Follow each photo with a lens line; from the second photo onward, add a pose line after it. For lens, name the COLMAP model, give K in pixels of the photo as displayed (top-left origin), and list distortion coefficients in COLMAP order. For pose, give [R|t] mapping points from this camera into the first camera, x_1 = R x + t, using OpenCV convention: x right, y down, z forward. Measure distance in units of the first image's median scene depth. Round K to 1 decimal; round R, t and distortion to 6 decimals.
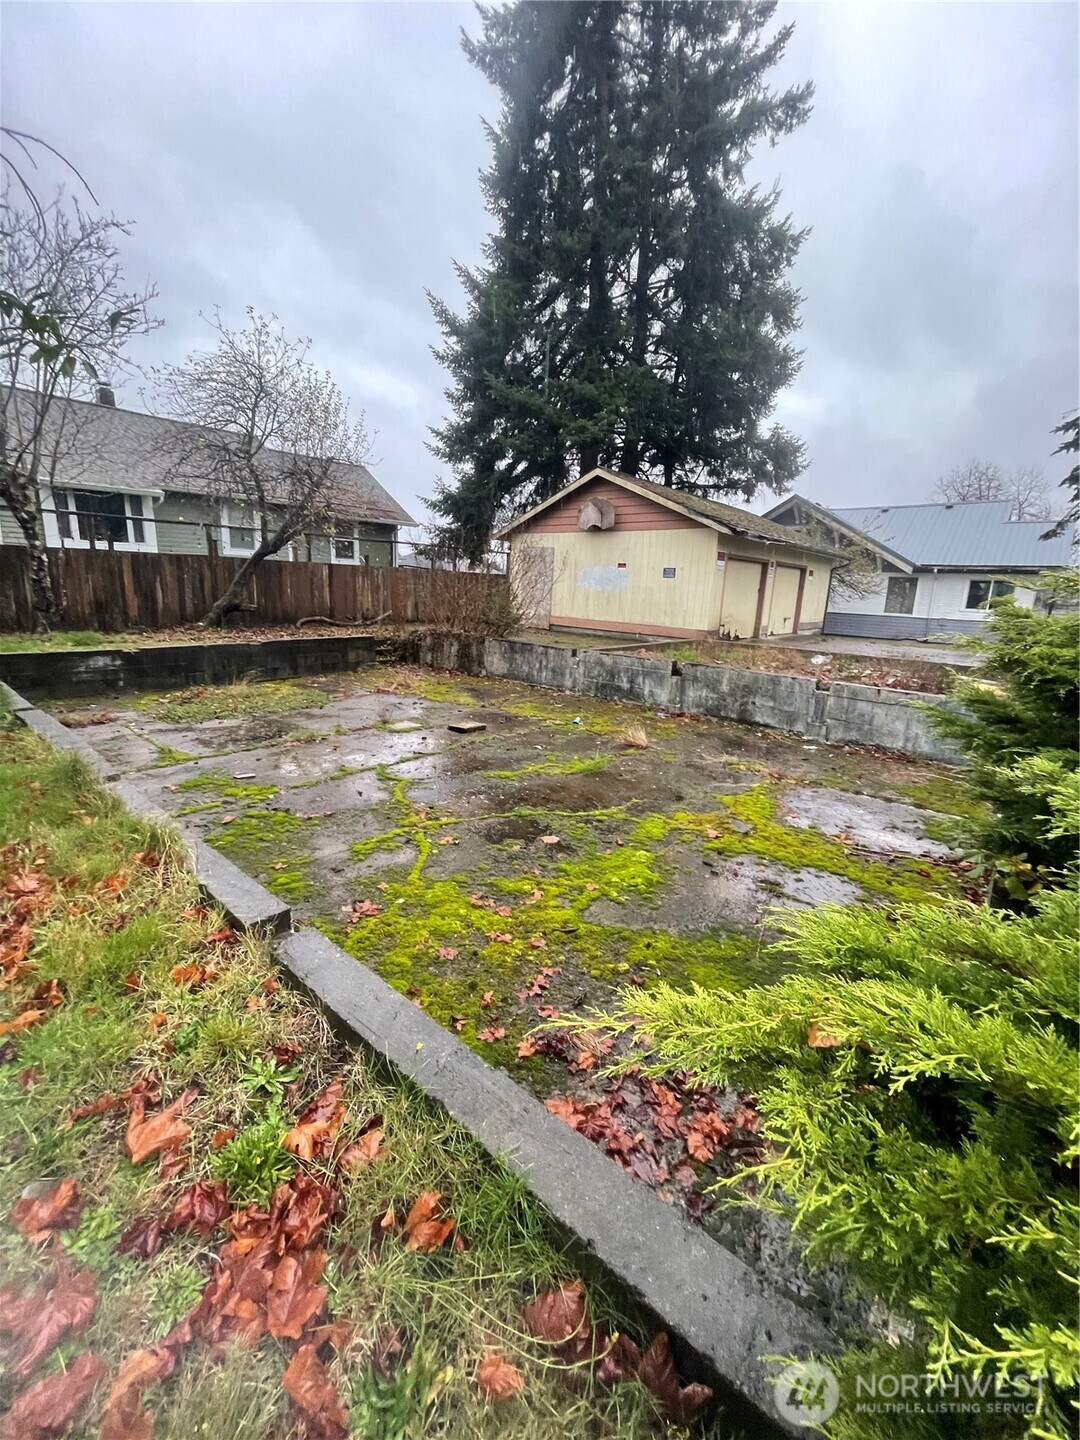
lens RADIAL K [[572.6, 0, 540.0], [0, 572.6, 720.0], [0, 0, 1]] dist [0.000710, 0.000048]
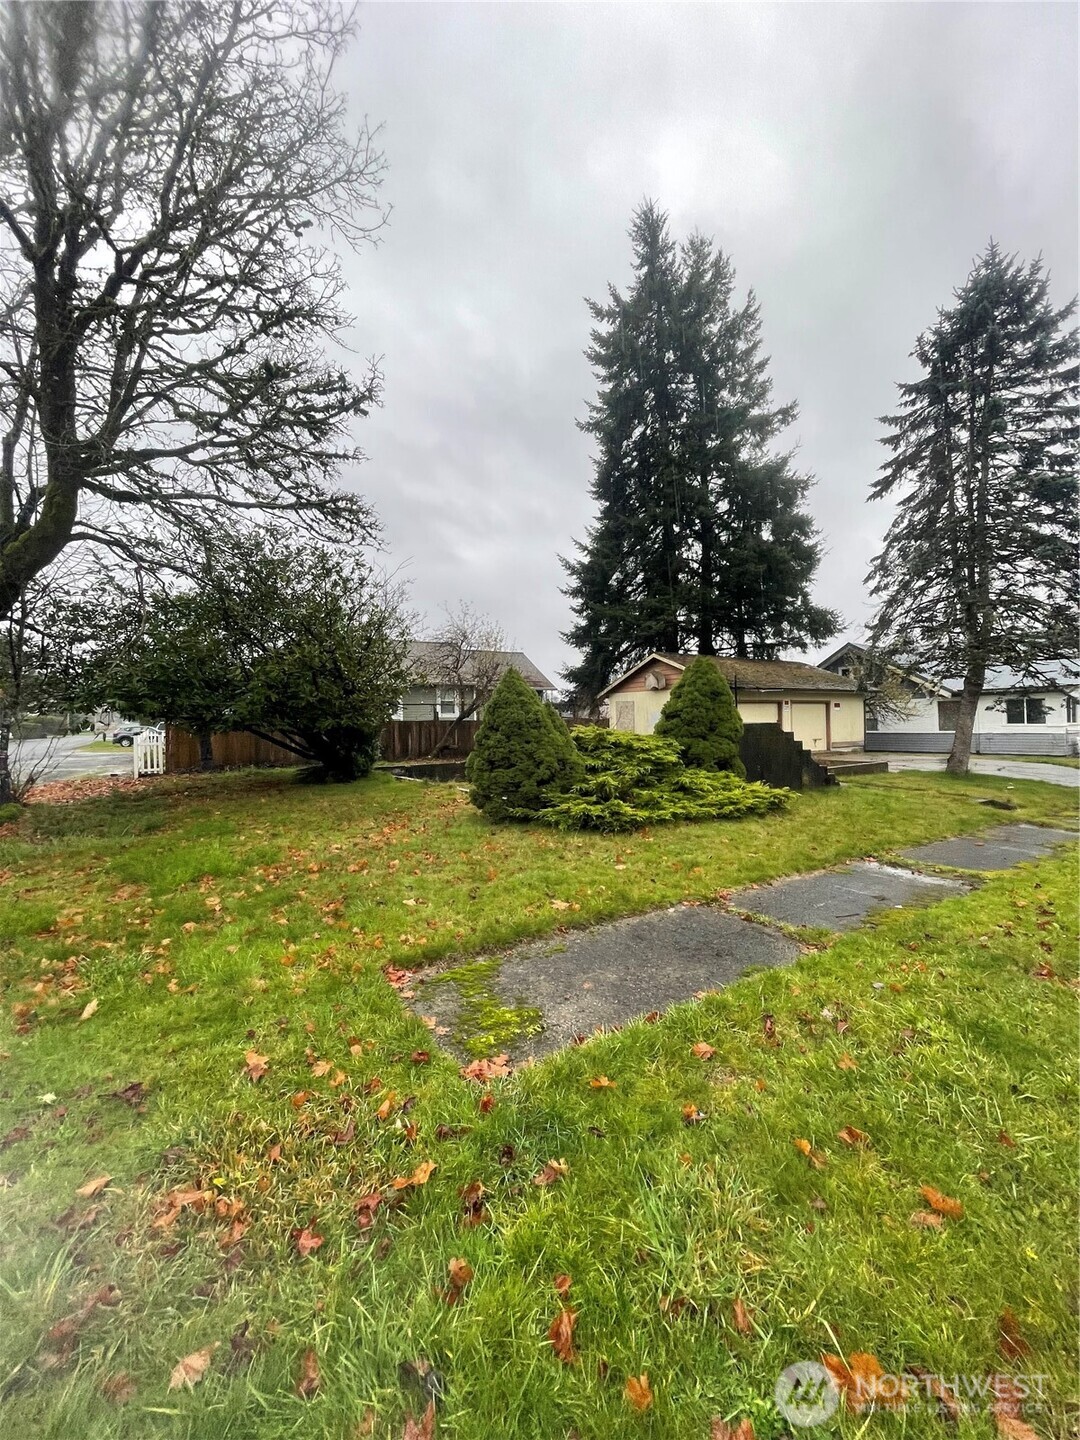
lens RADIAL K [[572.6, 0, 540.0], [0, 572.6, 720.0], [0, 0, 1]] dist [0.000710, 0.000048]
pose [[0.961322, -0.058721, -0.269096, 0.211232], [-0.007565, 0.971011, -0.238916, 0.128482], [0.275325, 0.231711, 0.933009, -0.540496]]
